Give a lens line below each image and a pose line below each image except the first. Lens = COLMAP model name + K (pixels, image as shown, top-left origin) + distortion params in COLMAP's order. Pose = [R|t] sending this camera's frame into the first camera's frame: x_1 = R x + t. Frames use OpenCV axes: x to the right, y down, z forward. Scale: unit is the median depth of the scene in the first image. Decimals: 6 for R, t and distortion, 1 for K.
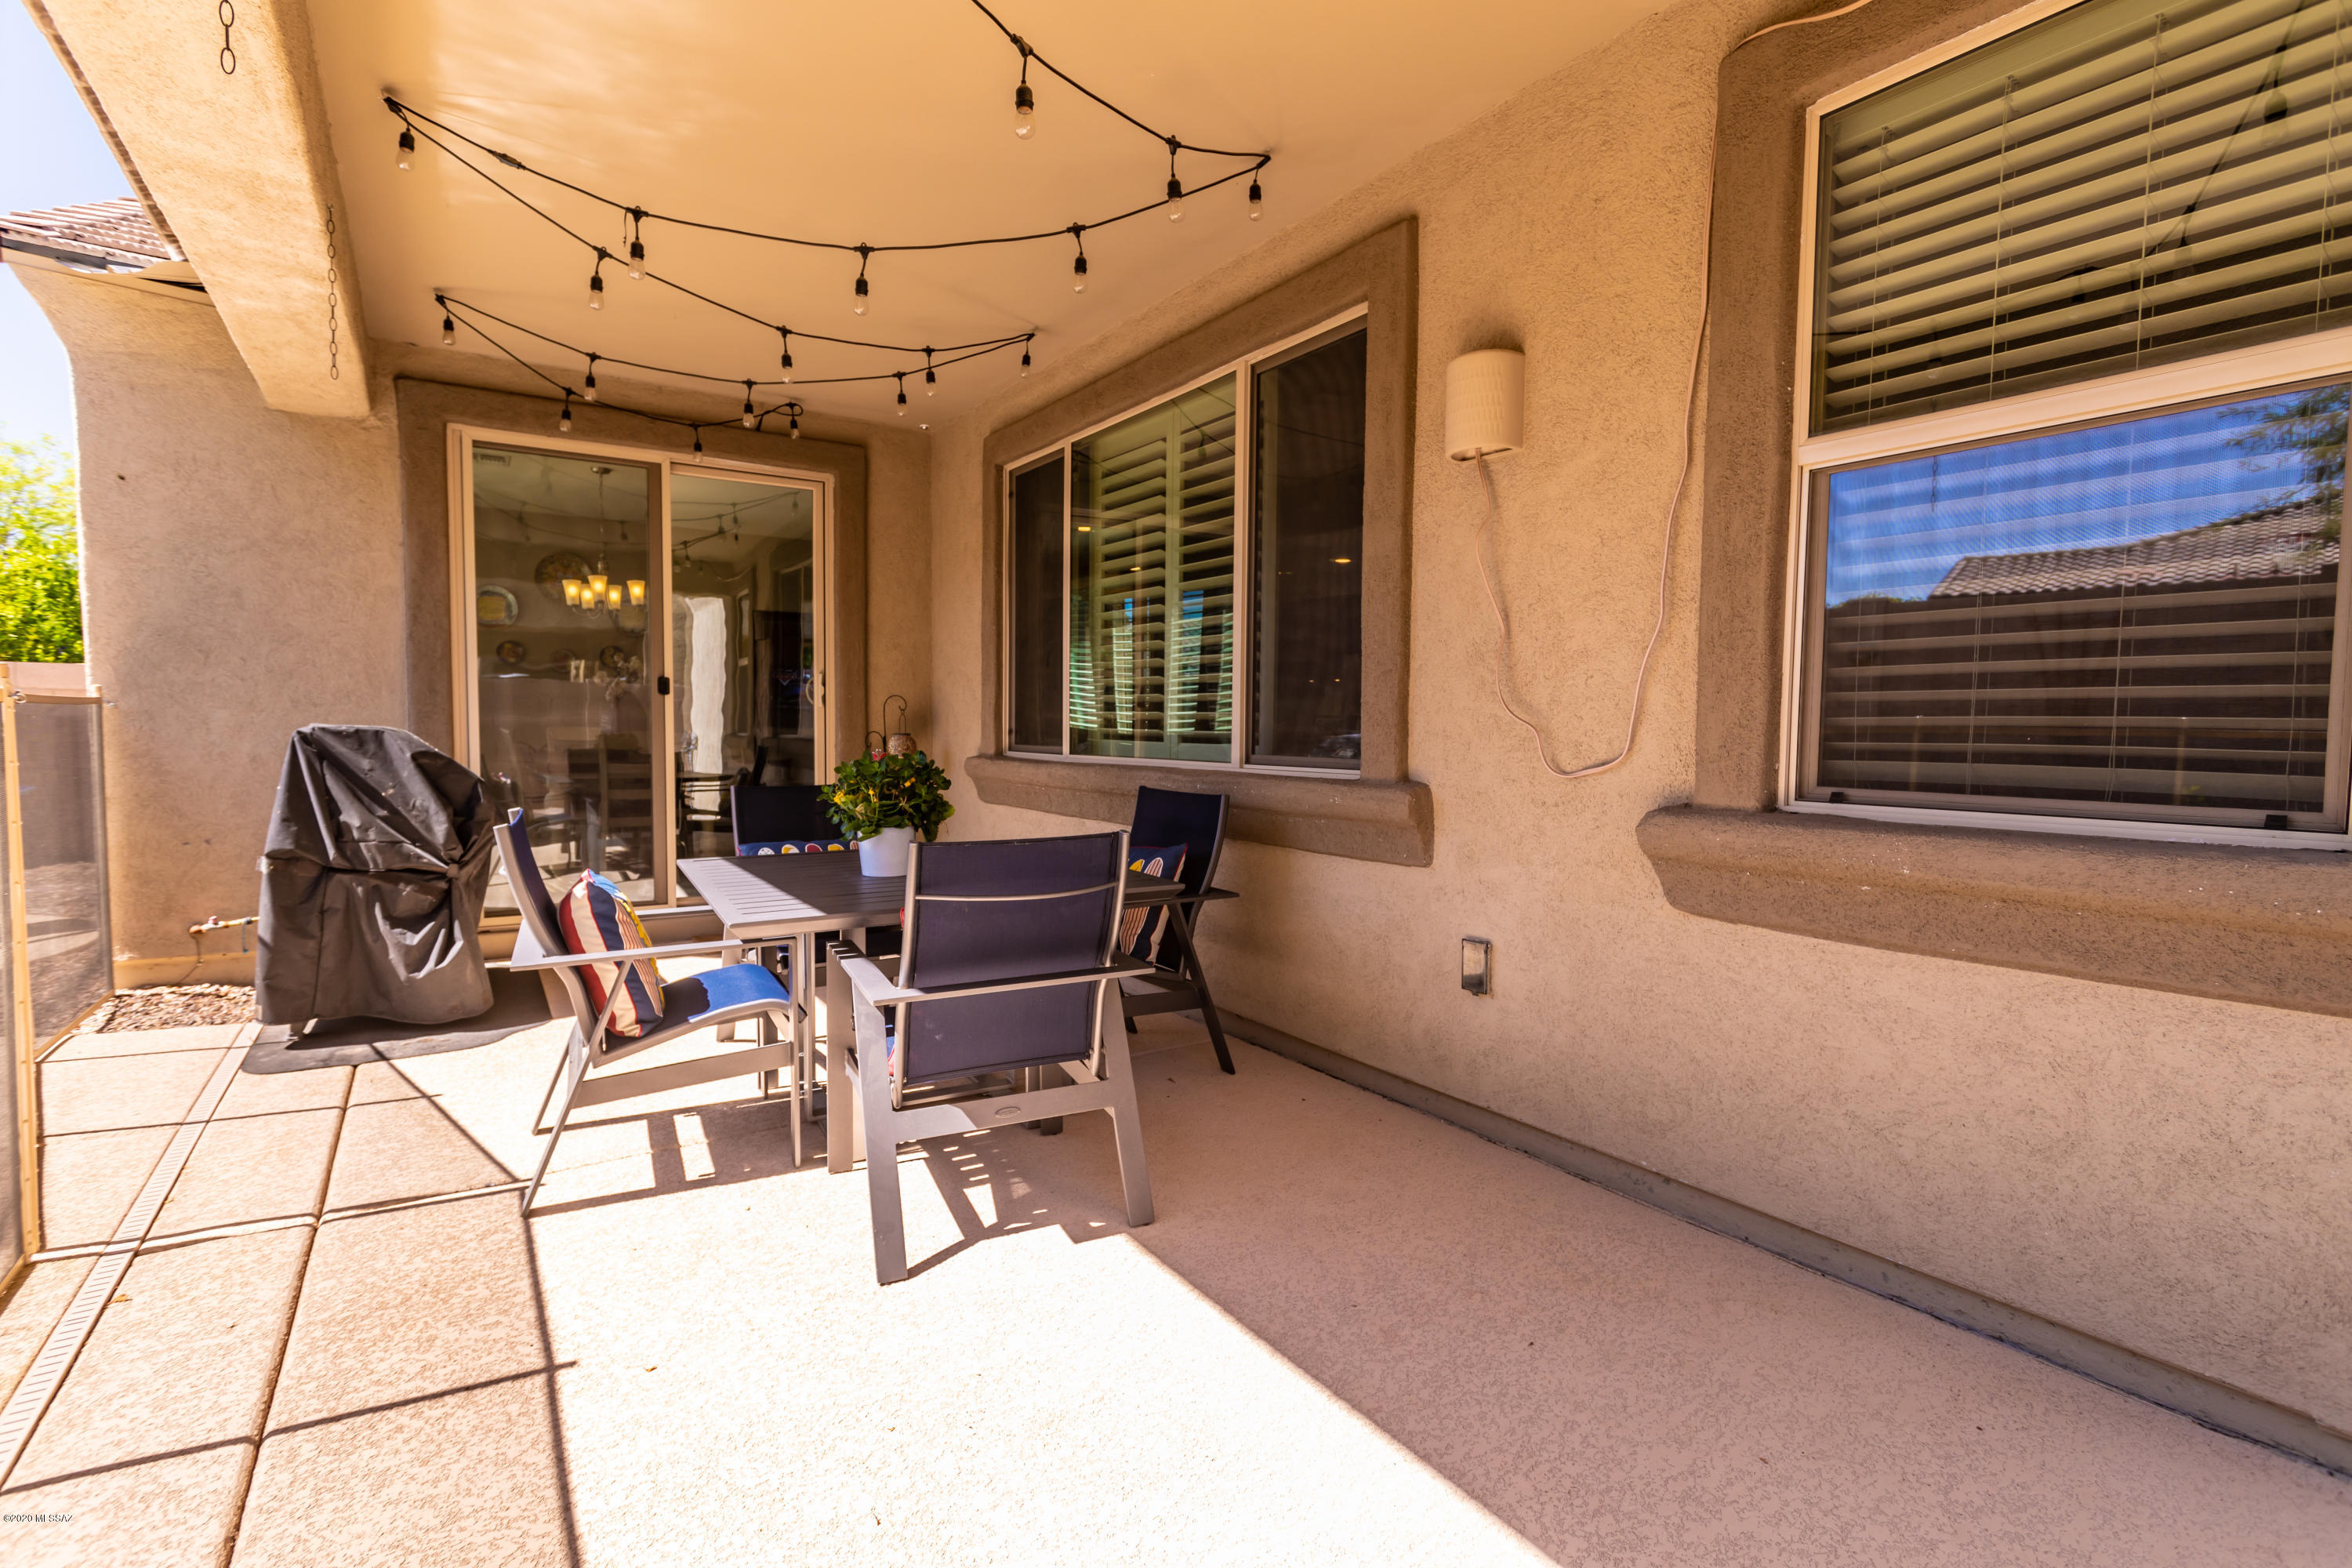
lens RADIAL K [[1091.4, 0, 1169.1], [0, 1091.4, 781.8], [0, 0, 1]] dist [-0.007243, 0.002944]
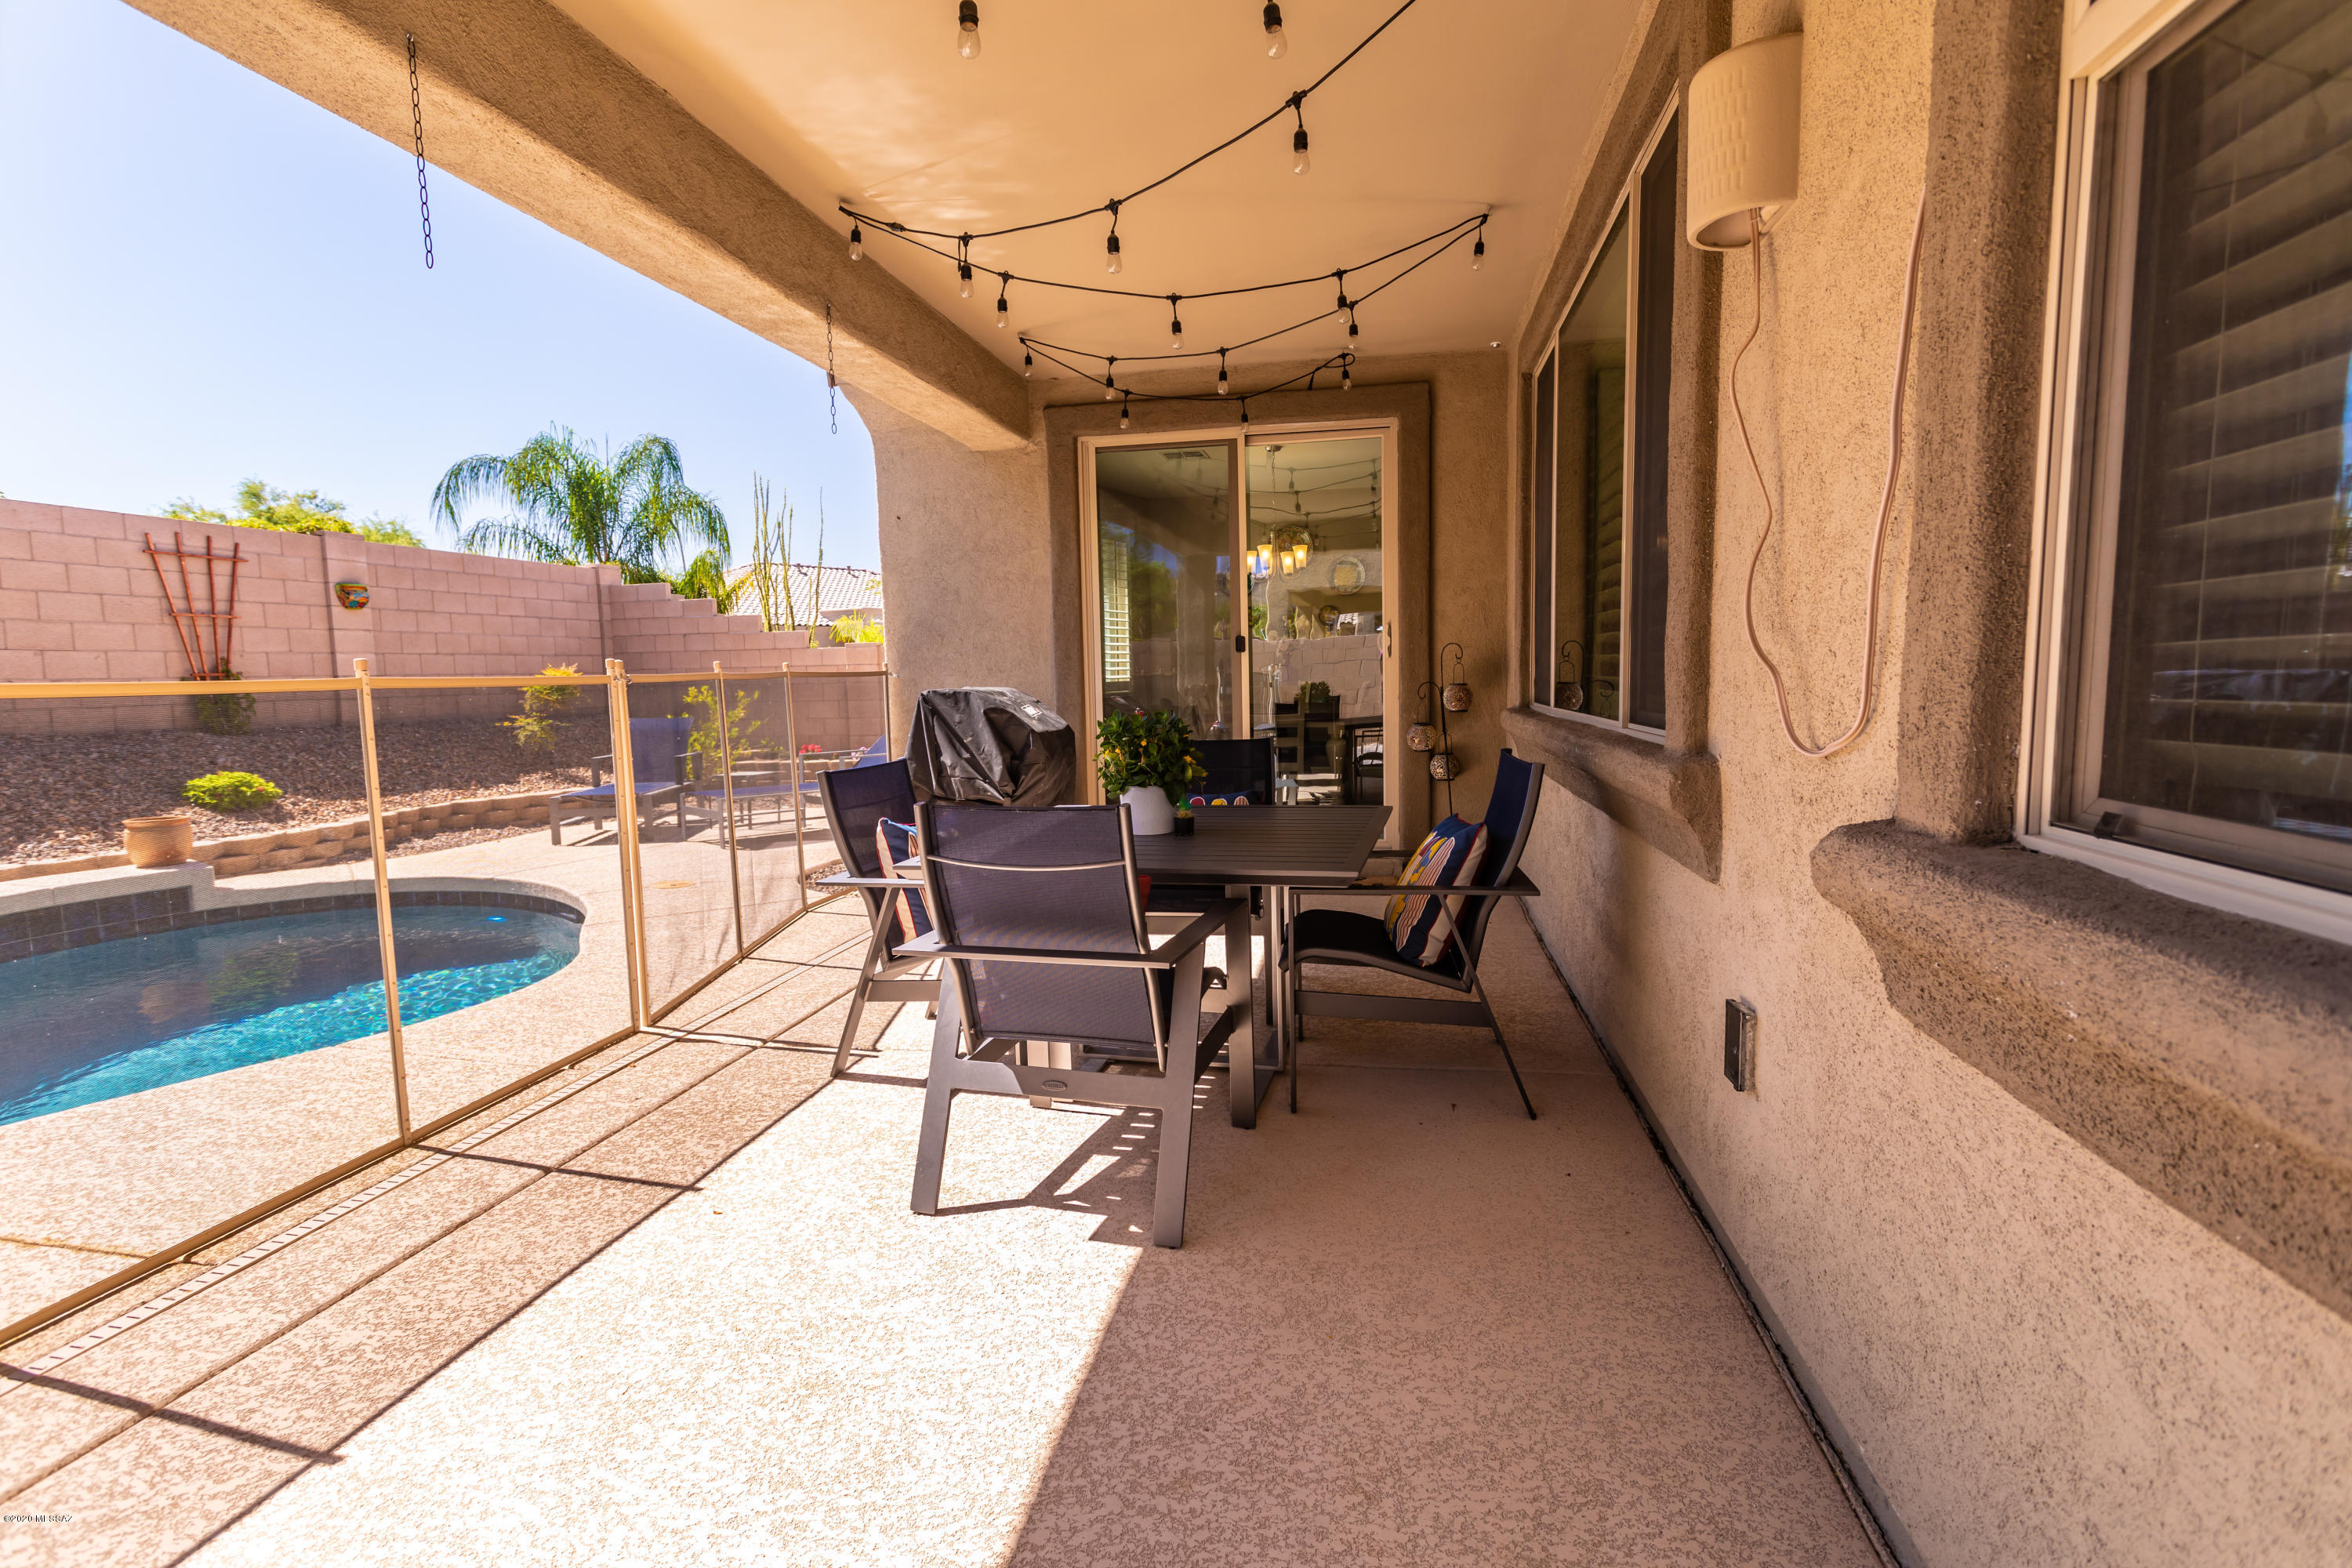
lens RADIAL K [[1091.4, 0, 1180.5], [0, 1091.4, 781.5], [0, 0, 1]] dist [-0.007243, 0.002944]
pose [[0.715794, 0.044248, -0.696908, 0.372304], [-0.008866, 0.998486, 0.054289, -0.013646], [0.698255, -0.032681, 0.715102, 0.242877]]
